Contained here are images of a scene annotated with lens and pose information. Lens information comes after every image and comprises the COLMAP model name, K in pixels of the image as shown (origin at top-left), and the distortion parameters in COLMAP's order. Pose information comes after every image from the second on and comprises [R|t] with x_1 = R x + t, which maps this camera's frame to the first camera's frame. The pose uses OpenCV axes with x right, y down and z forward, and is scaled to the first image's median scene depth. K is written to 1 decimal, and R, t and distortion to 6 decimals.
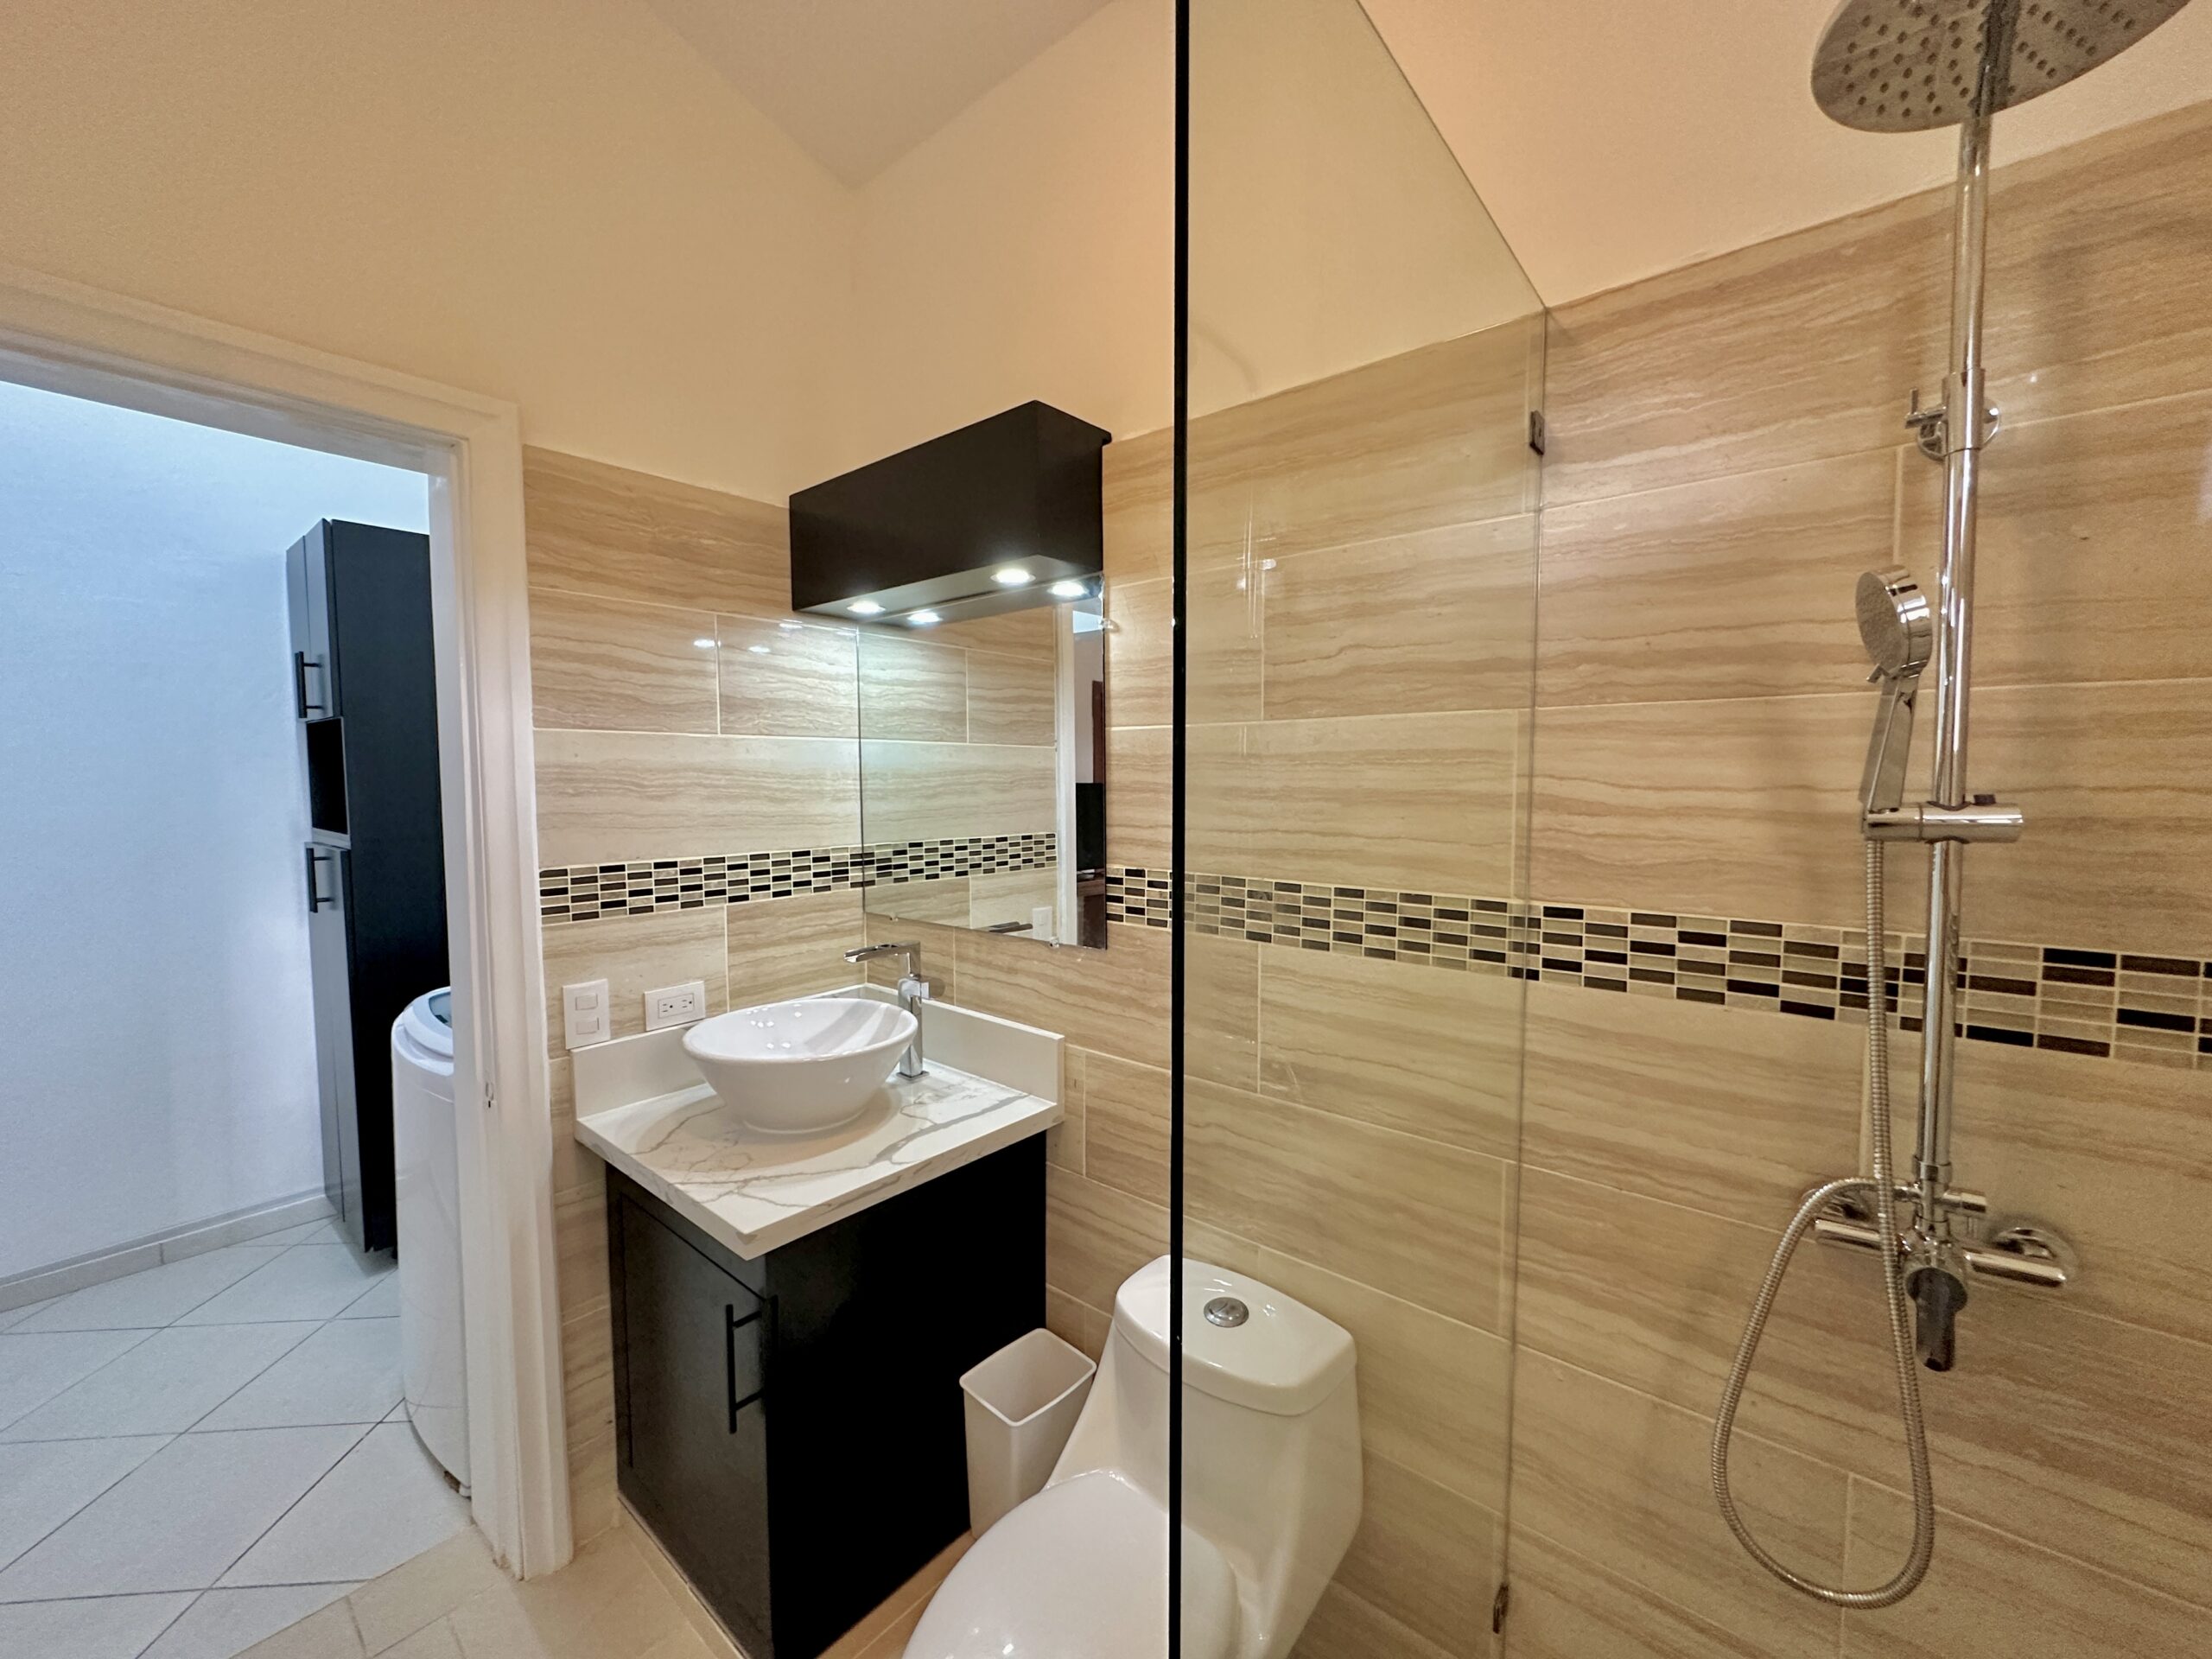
lens RADIAL K [[882.8, 0, 1108.6], [0, 882.8, 823.2], [0, 0, 1]] dist [-0.006021, 0.001898]
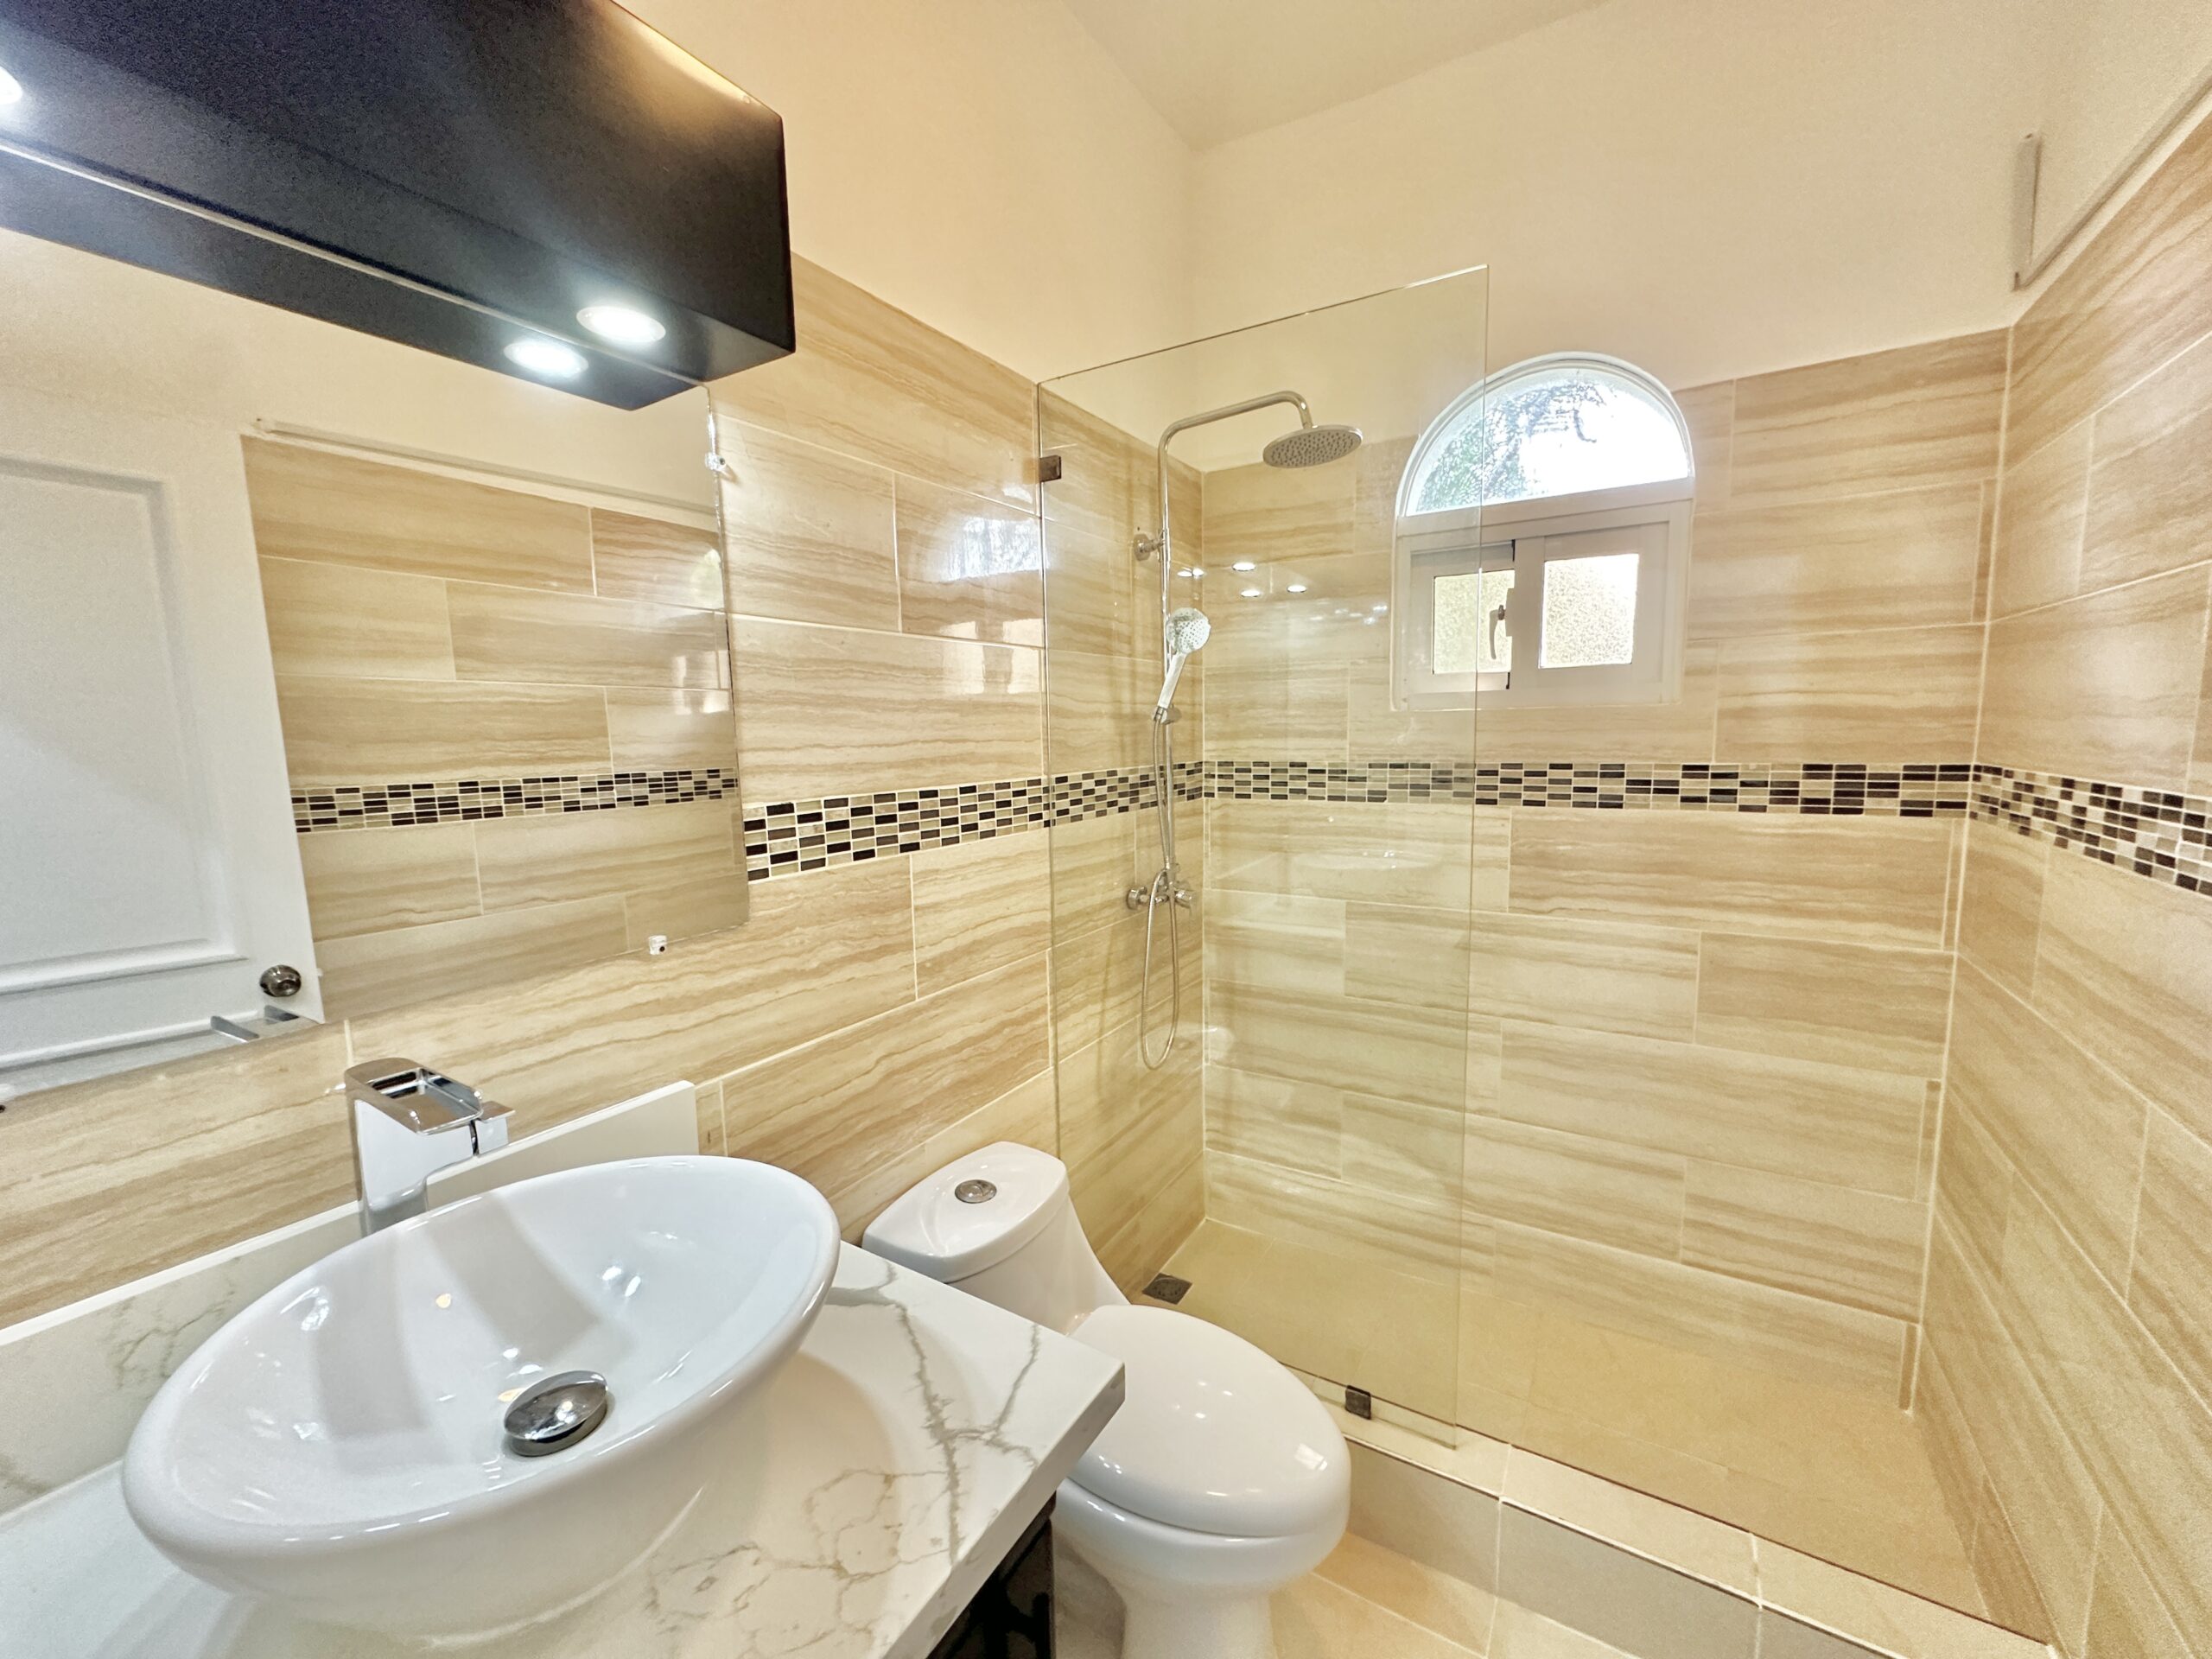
lens RADIAL K [[882.8, 0, 1105.3], [0, 882.8, 830.0], [0, 0, 1]] dist [-0.006021, 0.001898]
pose [[-0.155611, -0.108656, 0.981824, -0.926521], [0.076317, 0.989639, 0.121616, 0.002064], [-0.984866, 0.093855, -0.145706, 0.990665]]
